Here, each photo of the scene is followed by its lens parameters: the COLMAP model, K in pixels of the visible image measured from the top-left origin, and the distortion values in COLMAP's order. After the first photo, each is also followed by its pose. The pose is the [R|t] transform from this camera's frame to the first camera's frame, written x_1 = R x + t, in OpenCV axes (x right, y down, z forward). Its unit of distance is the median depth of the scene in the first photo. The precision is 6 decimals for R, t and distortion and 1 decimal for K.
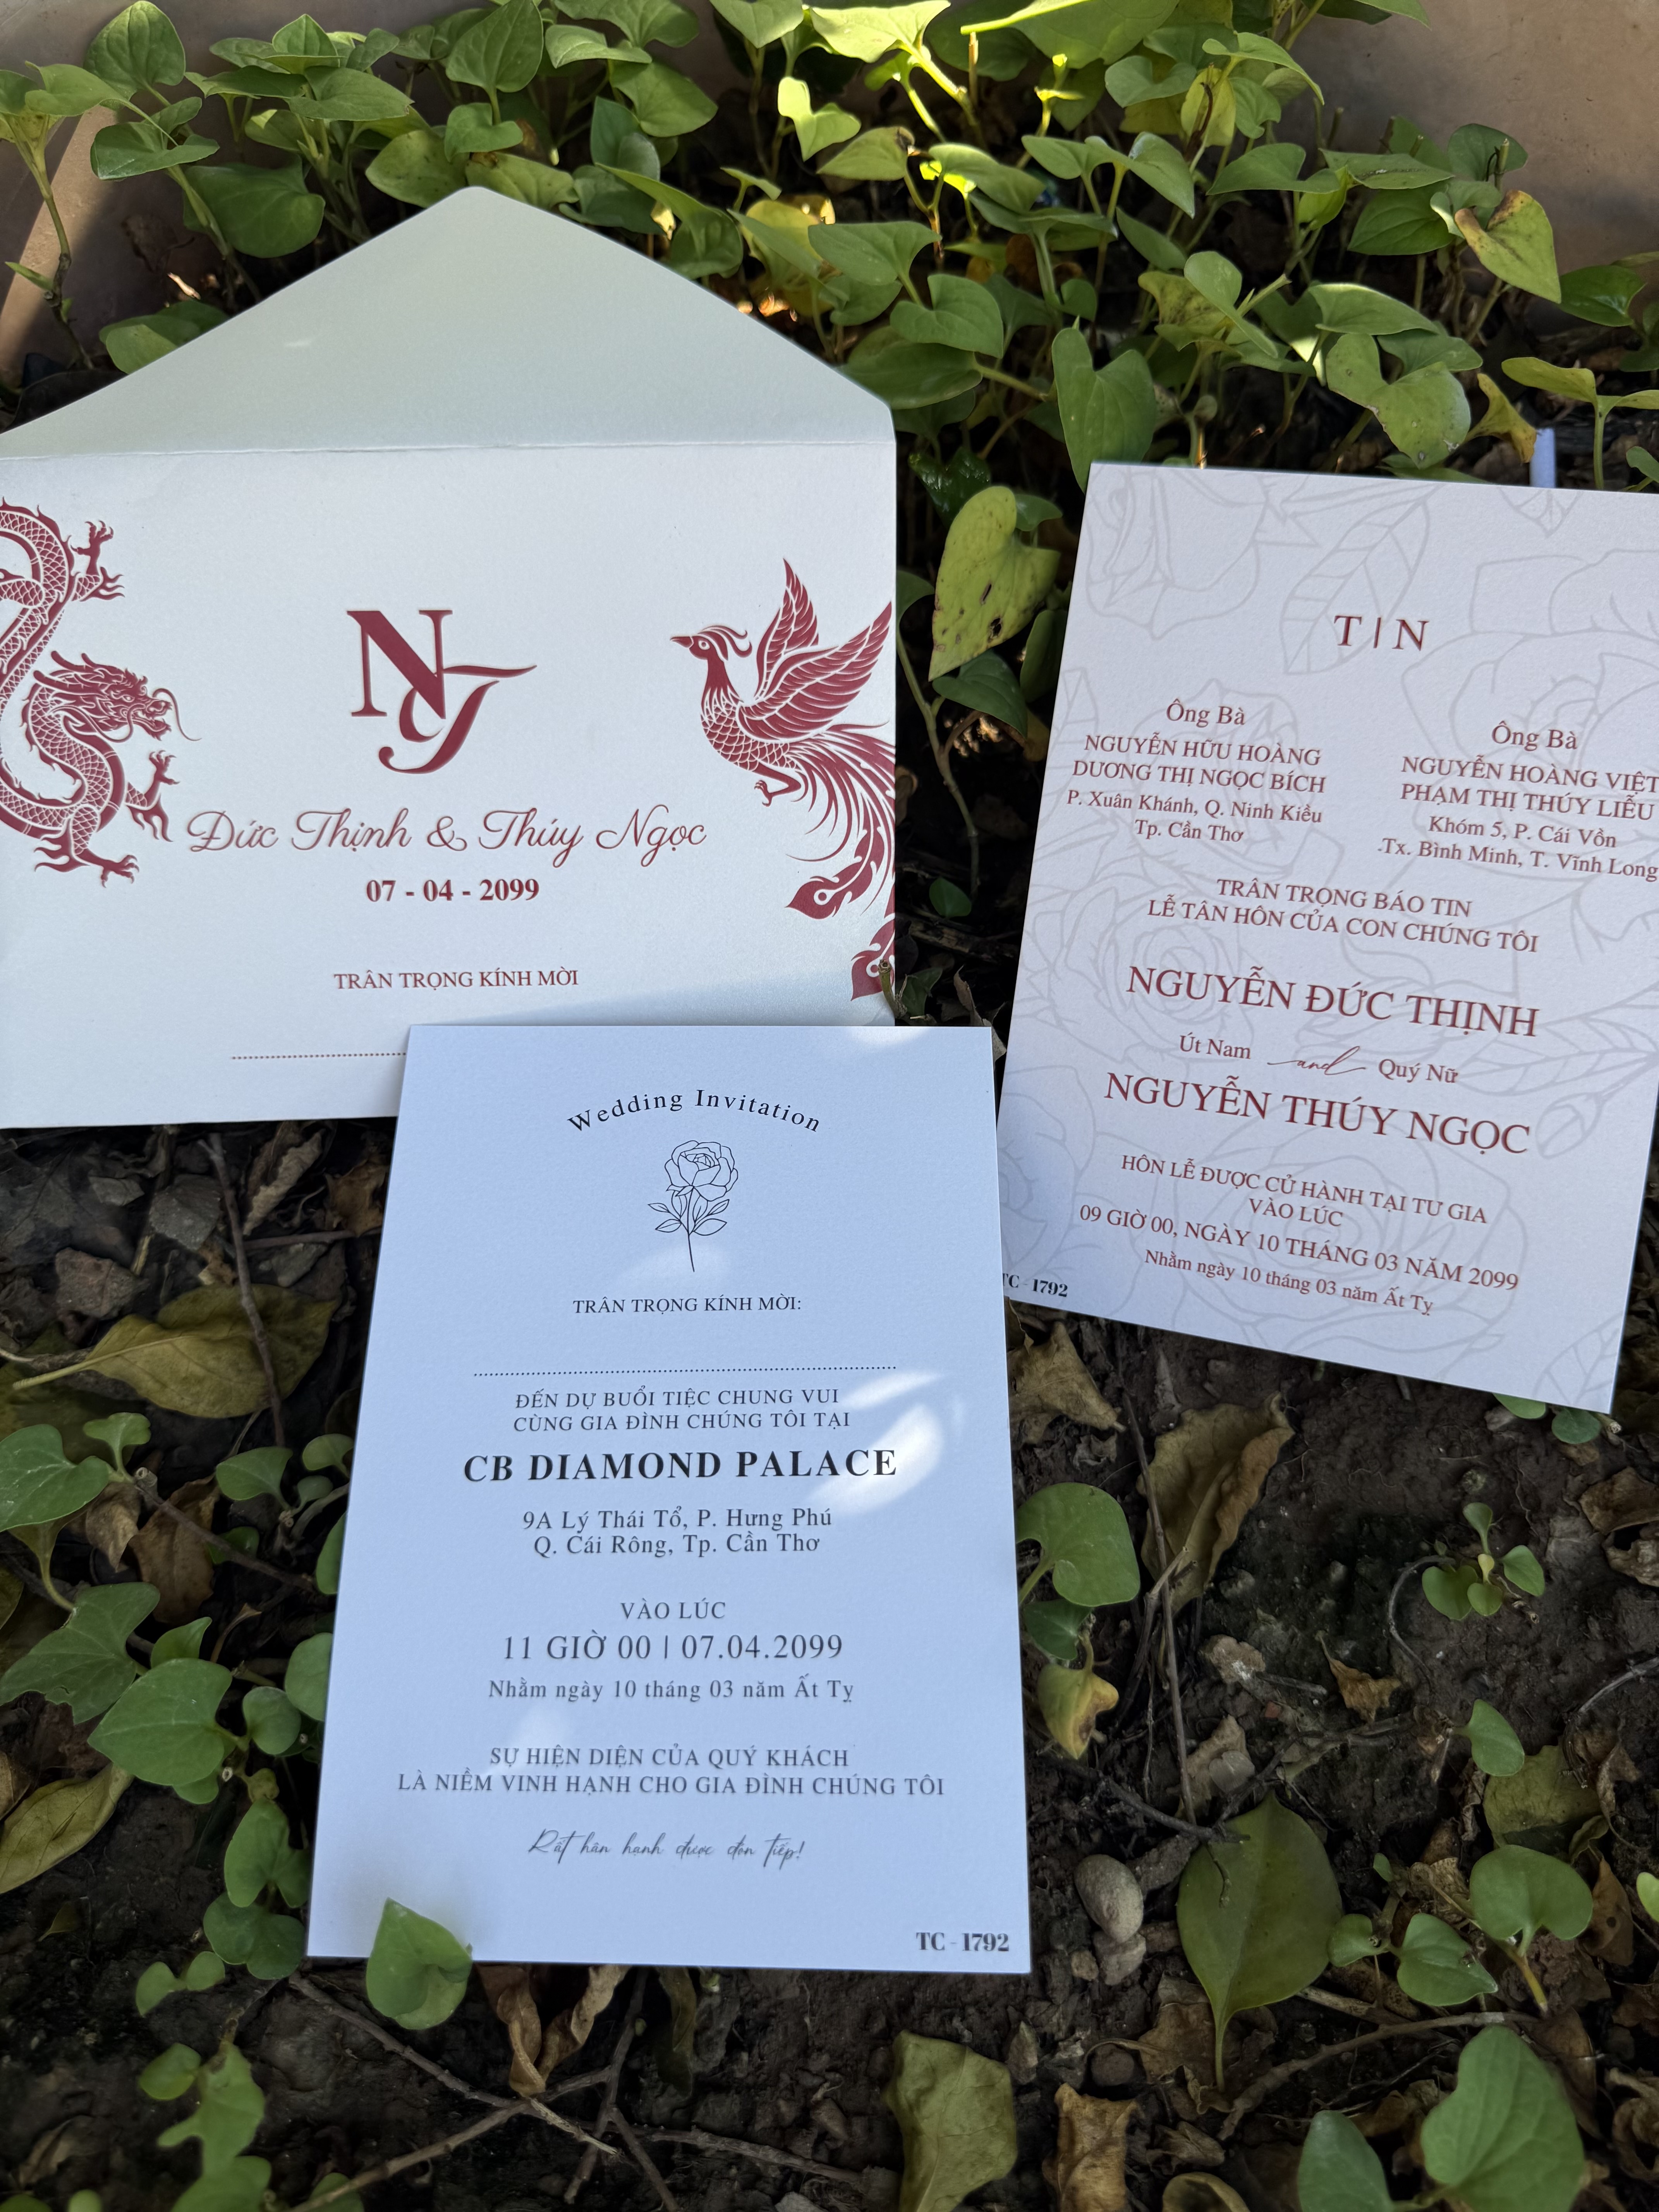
lens RADIAL K [[1674.8, 0, 829.4], [0, 1674.8, 1097.5], [0, 0, 1]] dist [-0.037453, 0.011501]
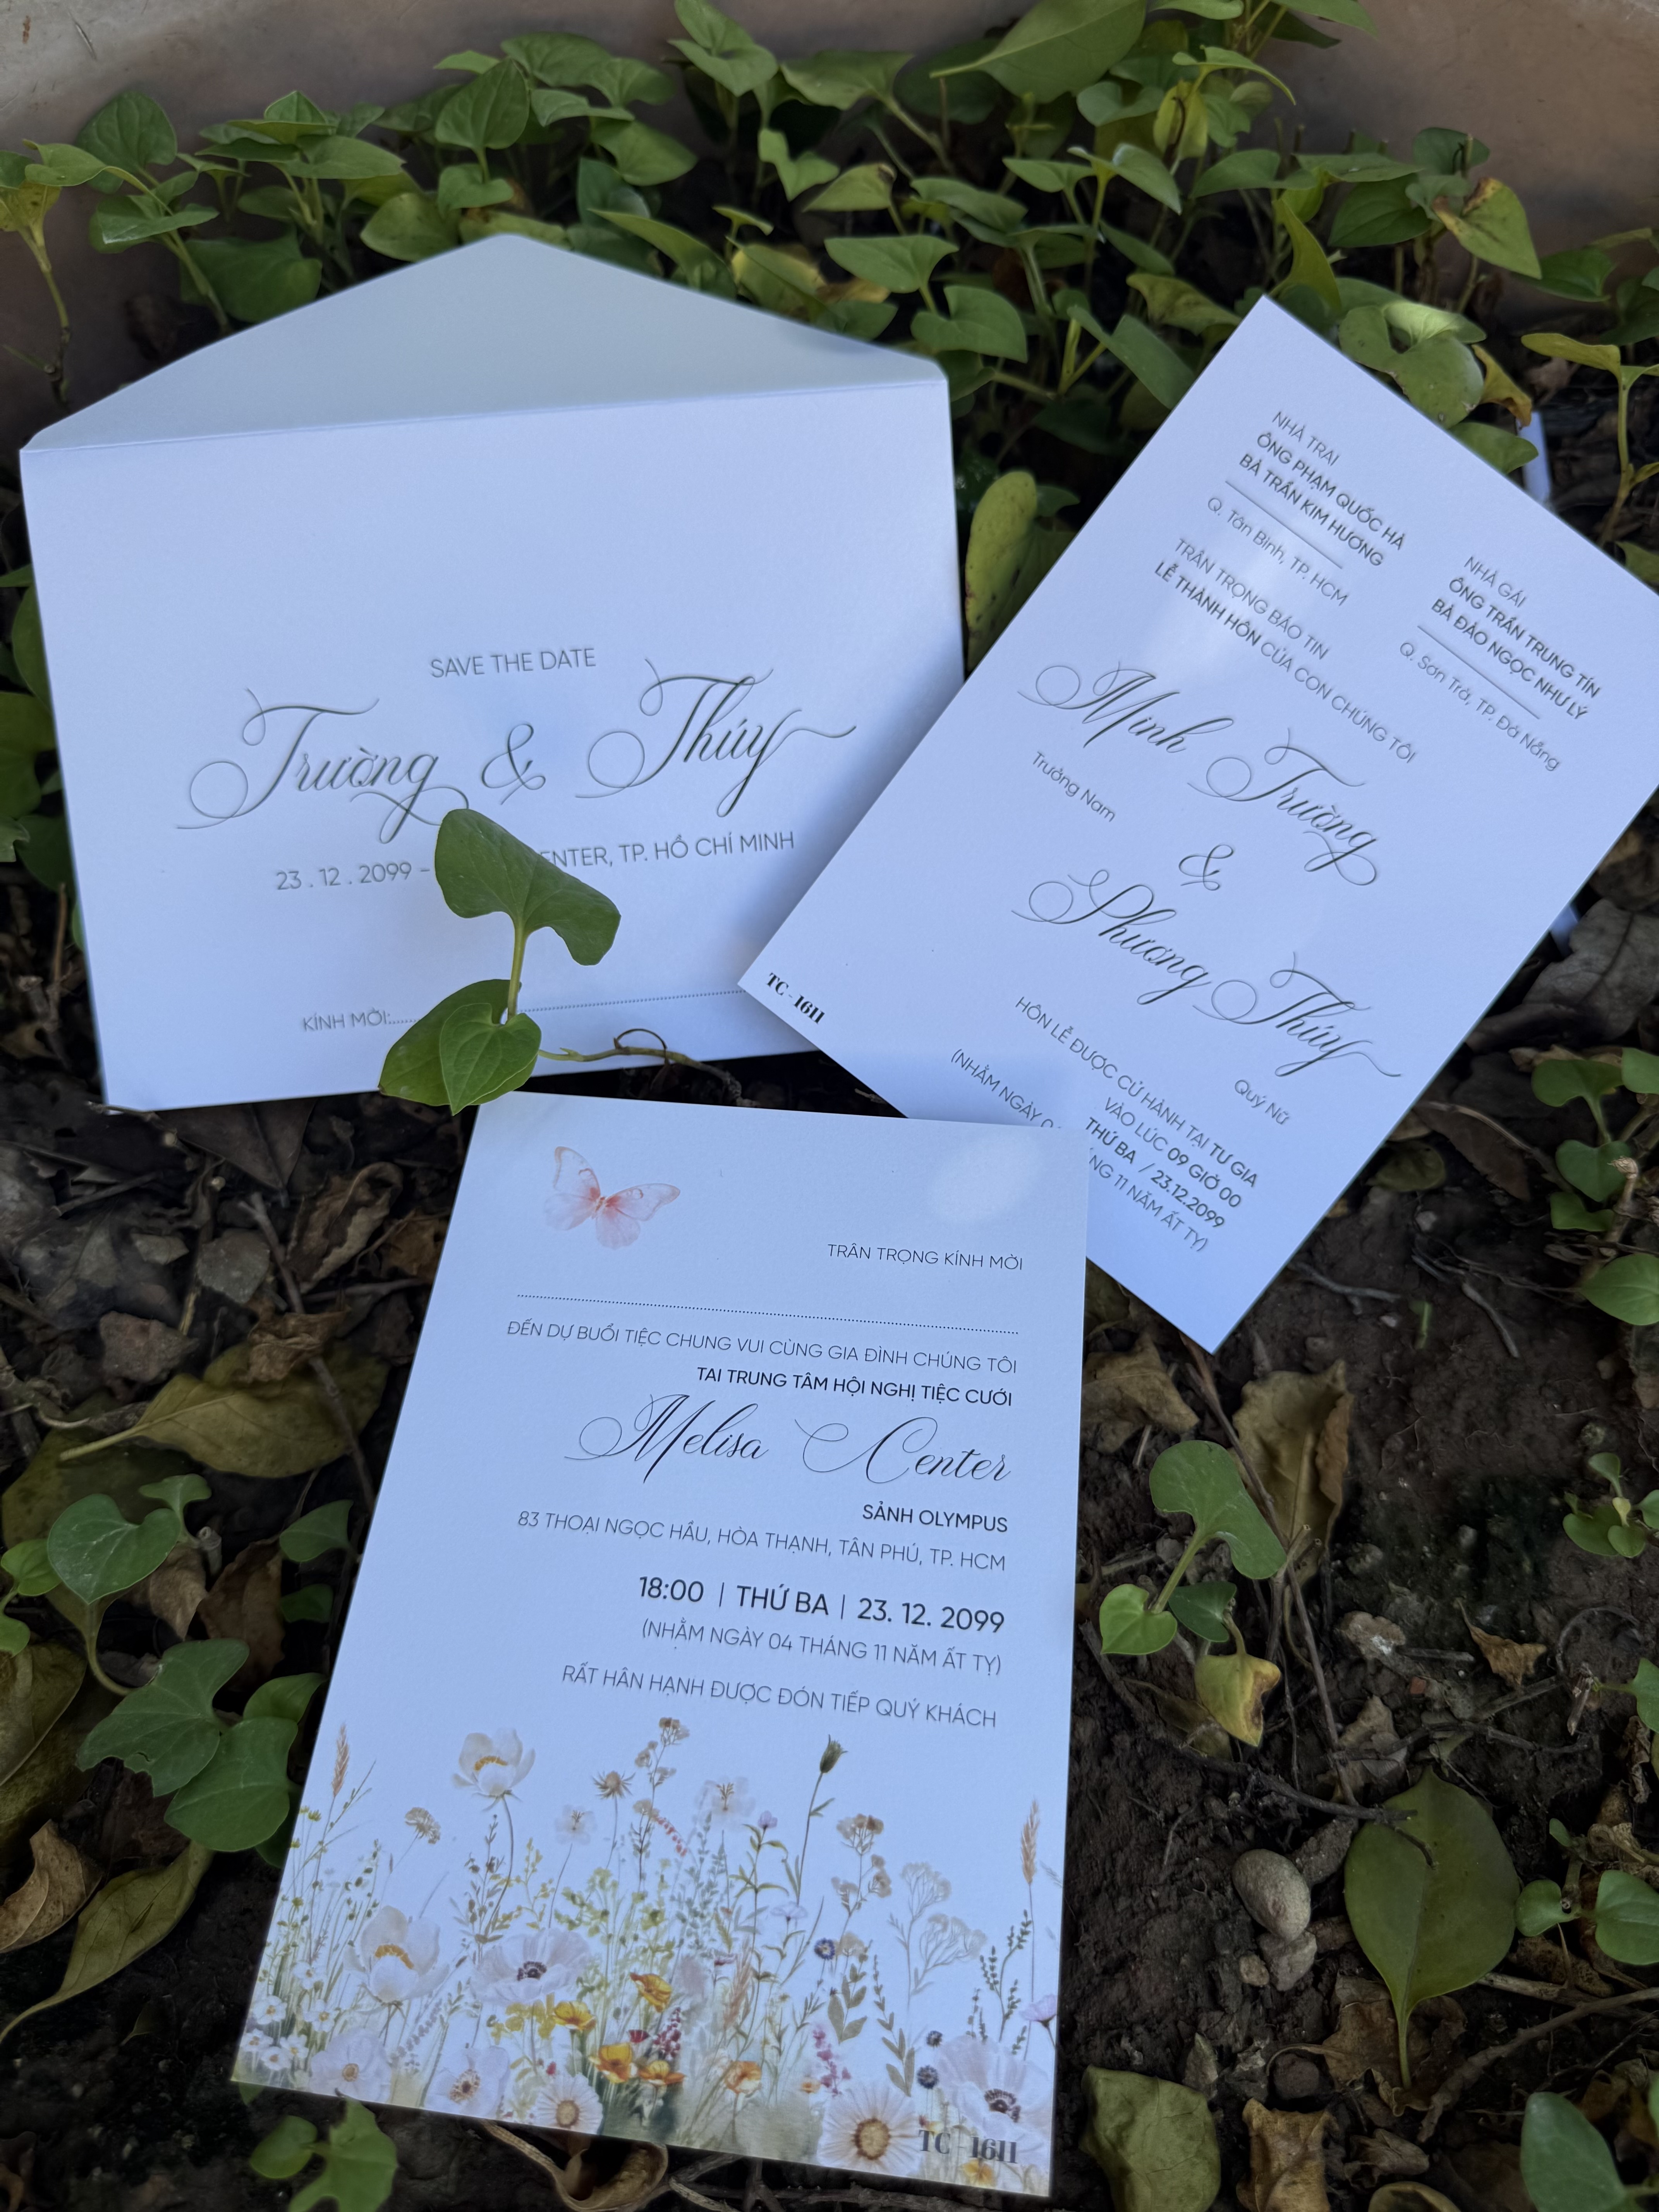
lens RADIAL K [[1674.8, 0, 839.2], [0, 1674.8, 1104.6], [0, 0, 1]] dist [-0.037453, 0.011501]
pose [[0.997096, -0.072966, 0.021819, -0.060697], [0.074476, 0.994084, -0.079059, 0.090676], [-0.015921, 0.080455, 0.996631, 0.033568]]
